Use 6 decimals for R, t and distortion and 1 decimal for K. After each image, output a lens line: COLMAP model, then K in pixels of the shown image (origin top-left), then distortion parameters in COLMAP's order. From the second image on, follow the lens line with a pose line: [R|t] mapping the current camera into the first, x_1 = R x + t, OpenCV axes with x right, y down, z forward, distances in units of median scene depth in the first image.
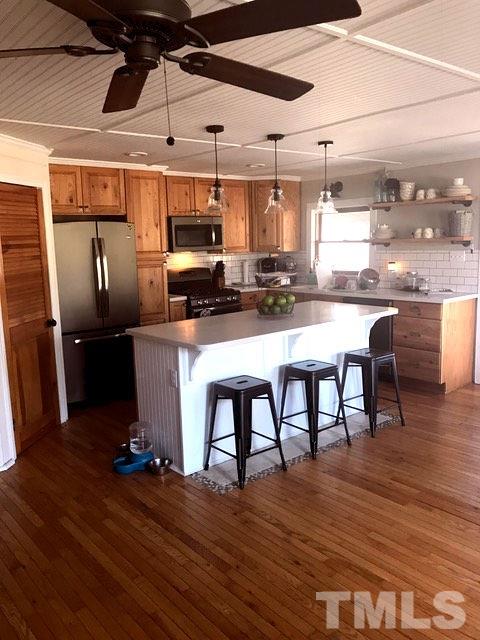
lens RADIAL K [[534.8, 0, 242.5], [0, 534.8, 316.4], [0, 0, 1]] dist [0.008533, 0.009510]
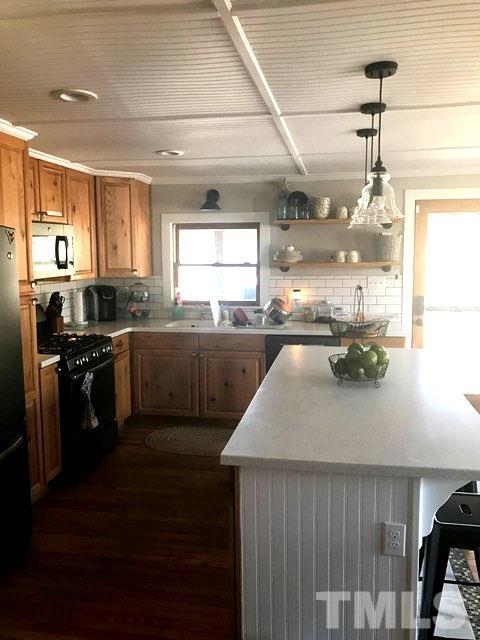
lens RADIAL K [[534.8, 0, 240.1], [0, 534.8, 315.3], [0, 0, 1]] dist [0.008533, 0.009510]
pose [[0.766162, -0.053785, 0.640393, -0.378243], [0.079706, 0.996750, -0.011645, -0.066862], [-0.637685, 0.059965, 0.767960, 0.469046]]
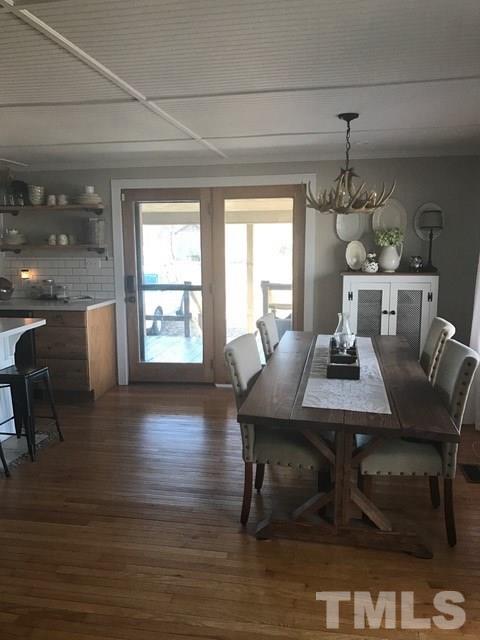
lens RADIAL K [[534.8, 0, 242.0], [0, 534.8, 316.5], [0, 0, 1]] dist [0.008533, 0.009510]
pose [[0.765930, -0.071153, 0.638975, -0.039784], [0.079598, 0.996705, 0.015575, -0.005354], [-0.637978, 0.038931, 0.769070, 0.045721]]
